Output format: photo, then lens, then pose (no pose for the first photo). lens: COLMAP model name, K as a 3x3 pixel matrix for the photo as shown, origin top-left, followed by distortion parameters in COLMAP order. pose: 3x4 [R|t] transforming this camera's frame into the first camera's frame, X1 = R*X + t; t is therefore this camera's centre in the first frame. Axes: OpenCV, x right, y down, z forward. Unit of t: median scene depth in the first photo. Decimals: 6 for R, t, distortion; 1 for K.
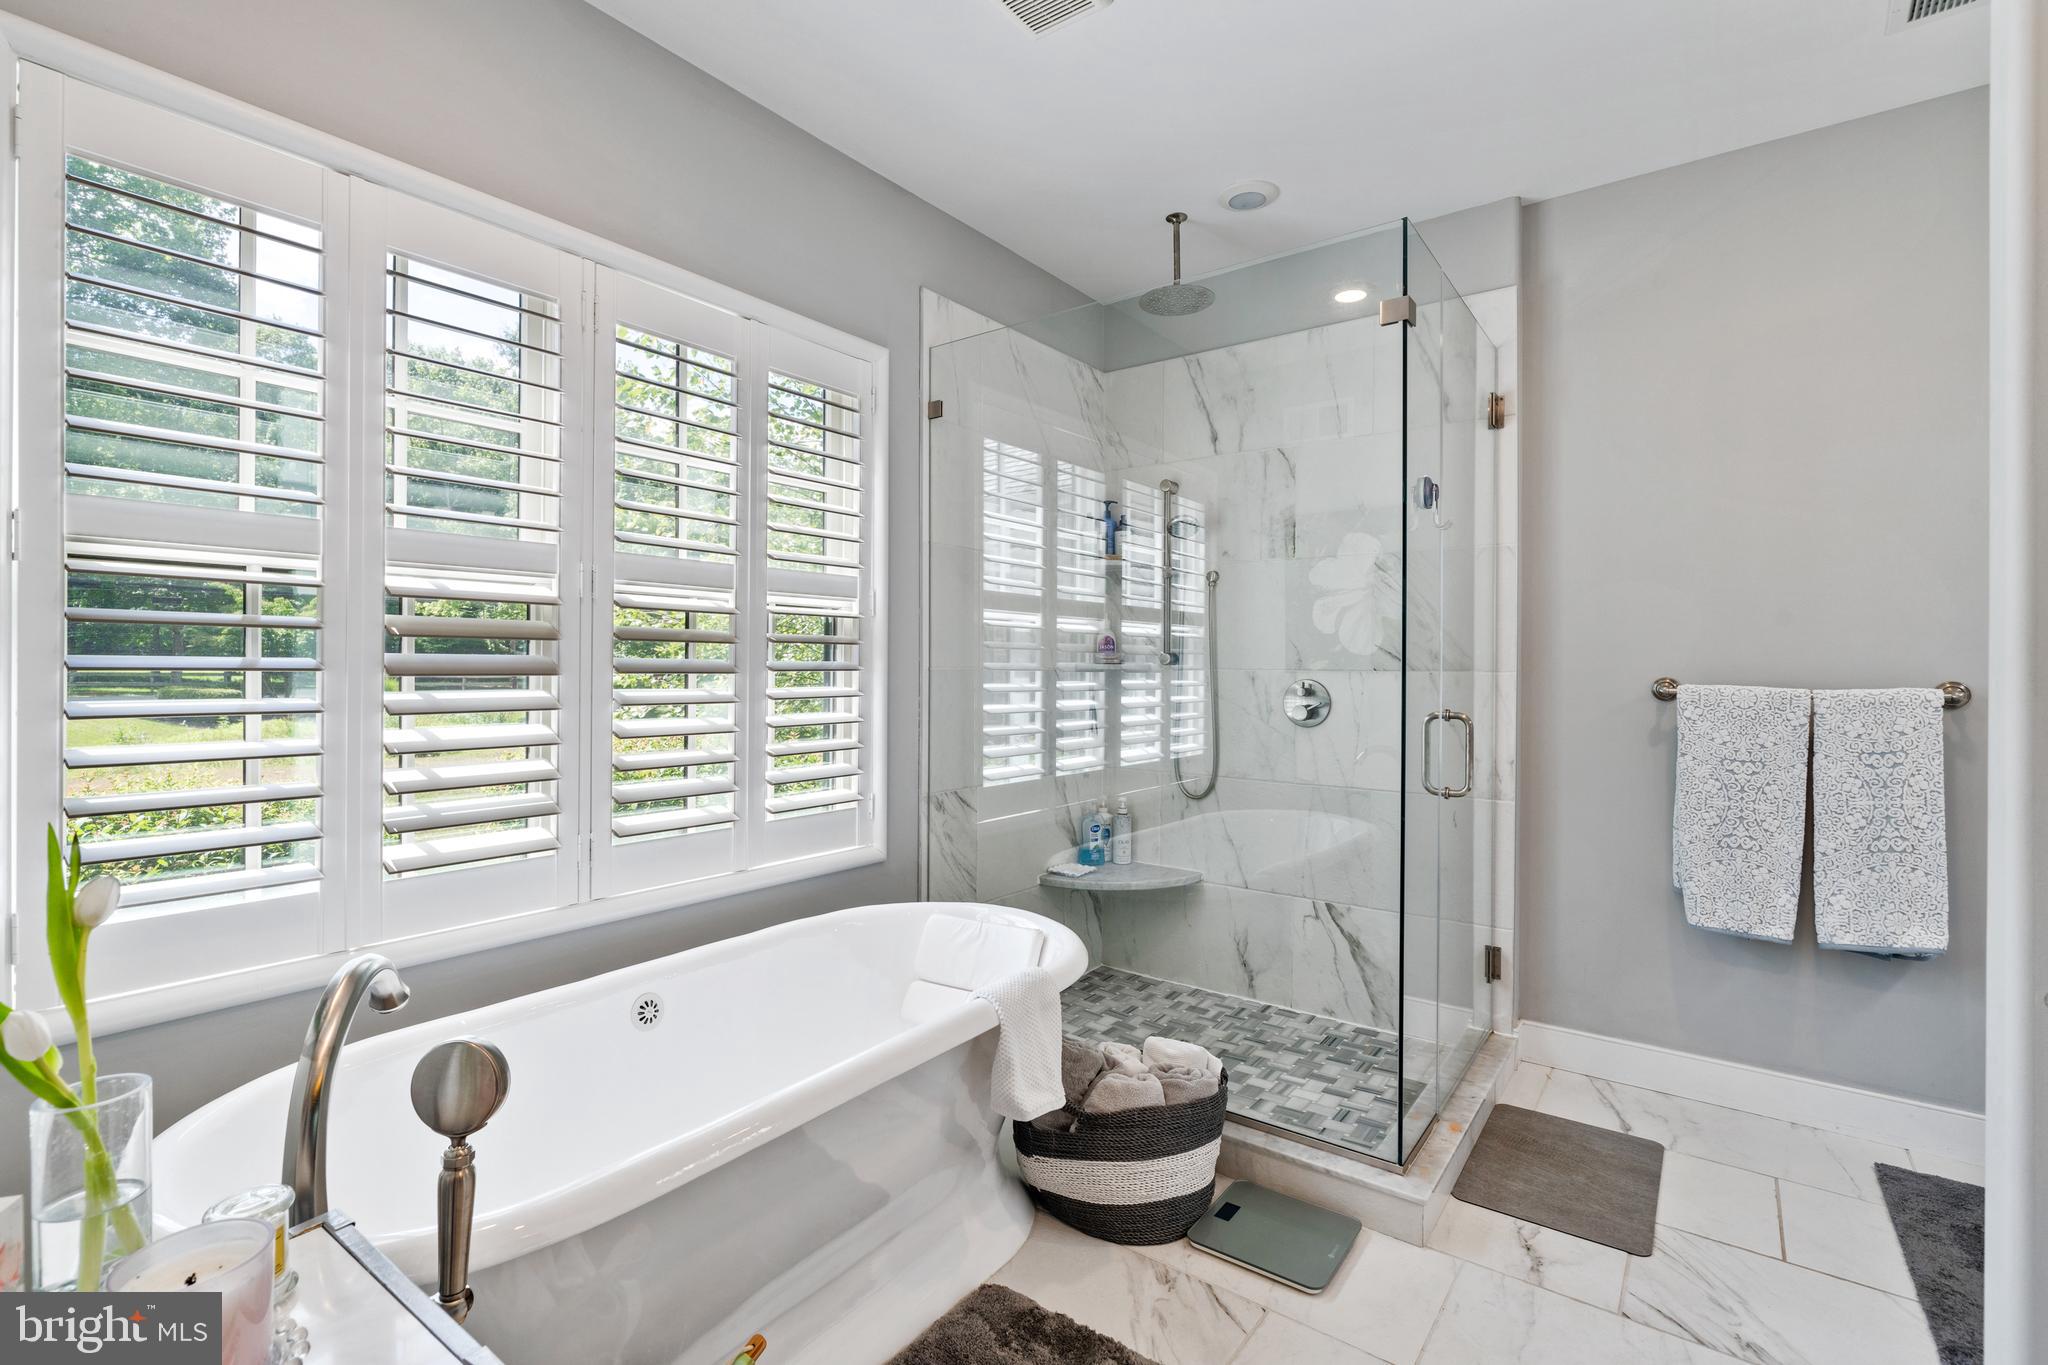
lens RADIAL K [[976.1, 0, 1024.1], [0, 976.1, 673.2], [0, 0, 1]] dist [-0.001895, 0.000103]
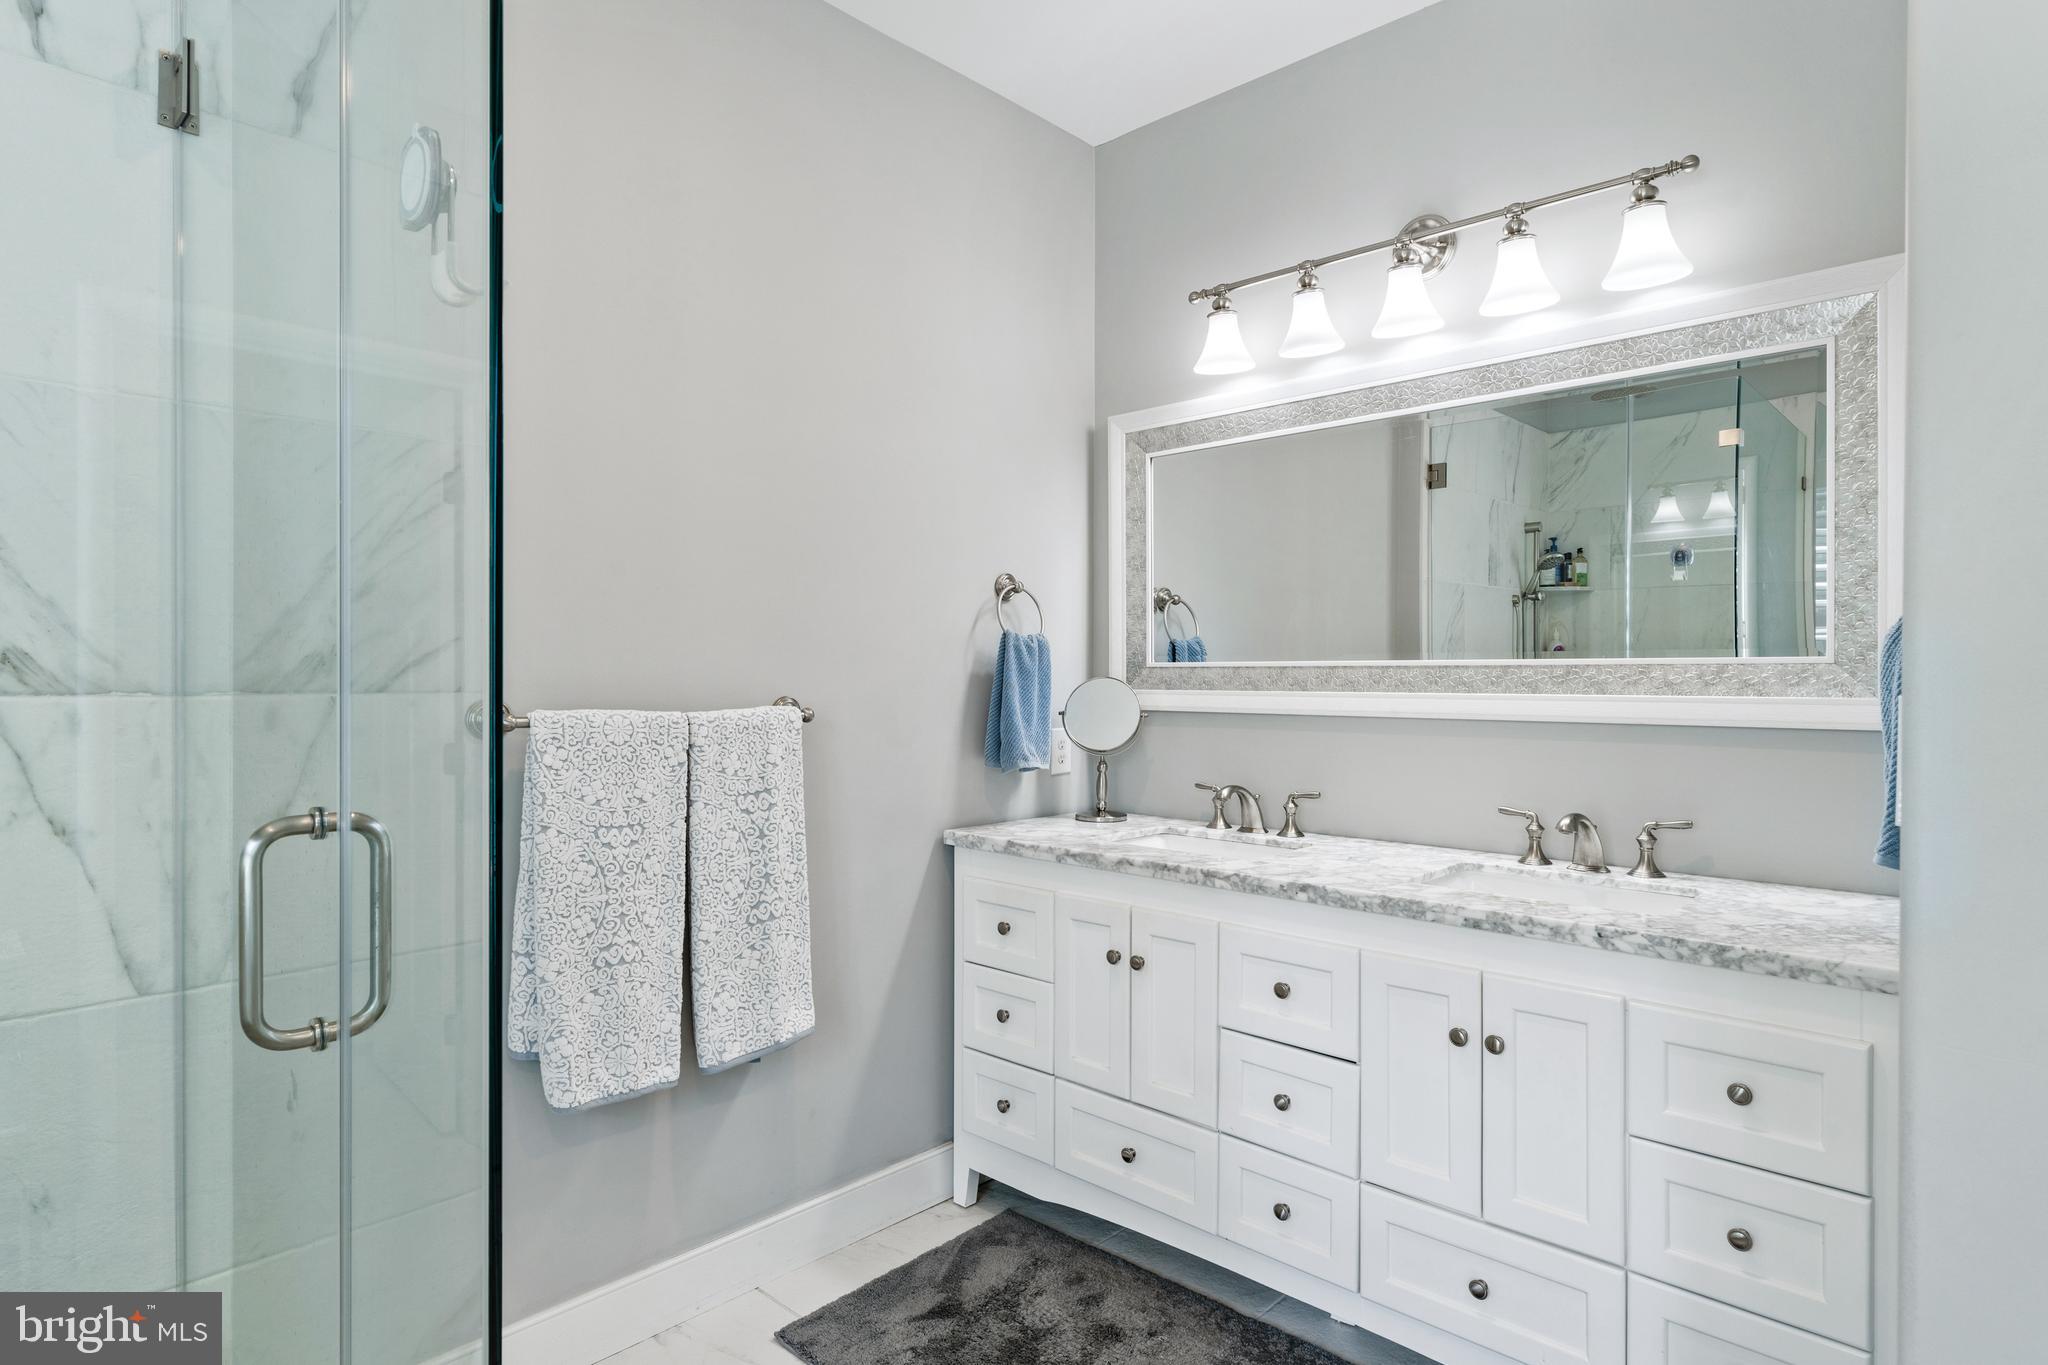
lens RADIAL K [[1088.0, 0, 1023.7], [0, 1088.0, 679.3], [0, 0, 1]] dist [-0.001738, -0.000188]
pose [[0.142651, -0.007910, 0.989741, 0.065520], [0.006701, 0.999953, 0.007026, -0.010762], [-0.989750, 0.005630, 0.142697, 0.645914]]
